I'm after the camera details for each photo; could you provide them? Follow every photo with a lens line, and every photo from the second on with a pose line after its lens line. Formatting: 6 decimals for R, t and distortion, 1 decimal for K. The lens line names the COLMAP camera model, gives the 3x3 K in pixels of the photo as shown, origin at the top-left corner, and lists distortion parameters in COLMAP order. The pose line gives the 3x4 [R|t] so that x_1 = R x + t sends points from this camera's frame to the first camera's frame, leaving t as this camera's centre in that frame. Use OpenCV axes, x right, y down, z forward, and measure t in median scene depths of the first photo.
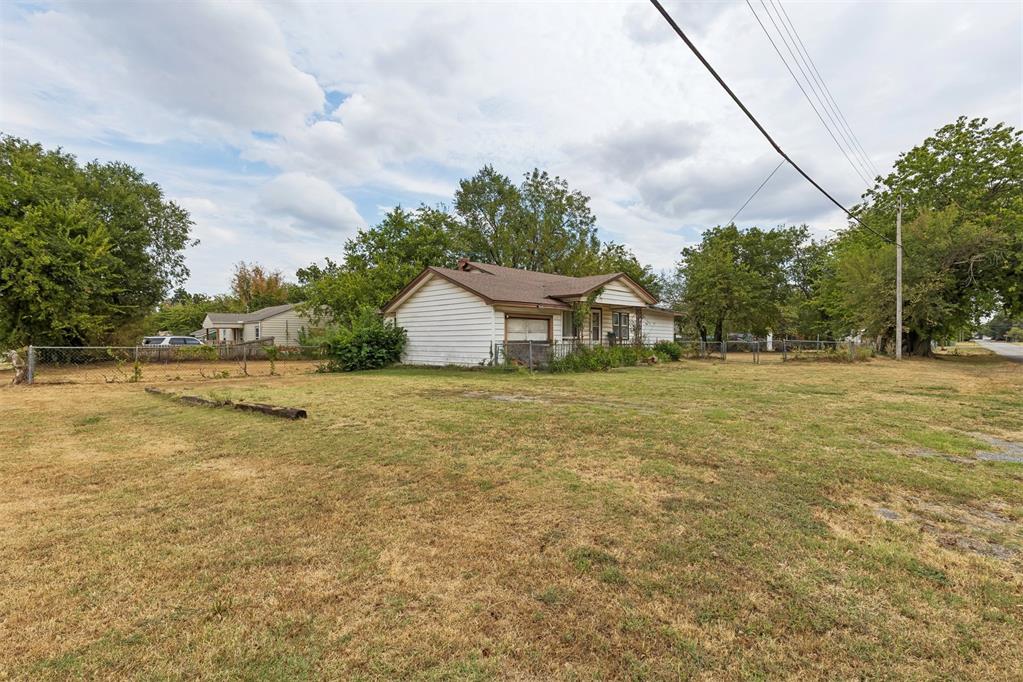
lens RADIAL K [[463.2, 0, 515.1], [0, 463.2, 348.1], [0, 0, 1]] dist [0.006875, -0.002796]
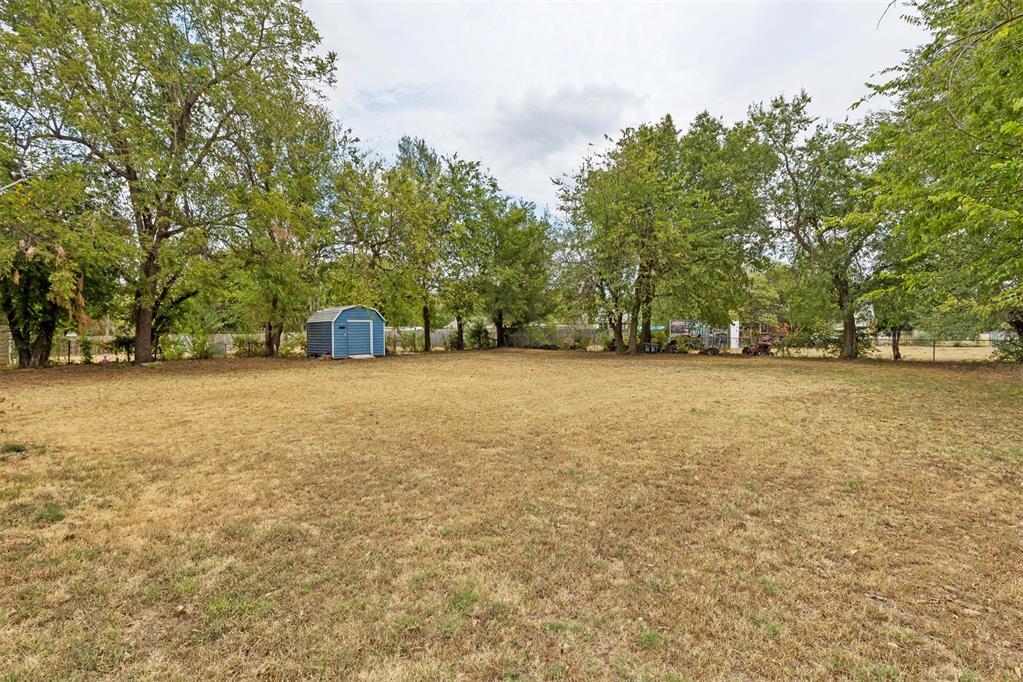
lens RADIAL K [[463.2, 0, 510.3], [0, 463.2, 338.4], [0, 0, 1]] dist [0.006875, -0.002796]
pose [[0.999219, -0.002971, 0.039402, 0.276863], [0.002776, 0.999984, 0.005014, -0.014532], [-0.039416, -0.004901, 0.999211, 0.487563]]
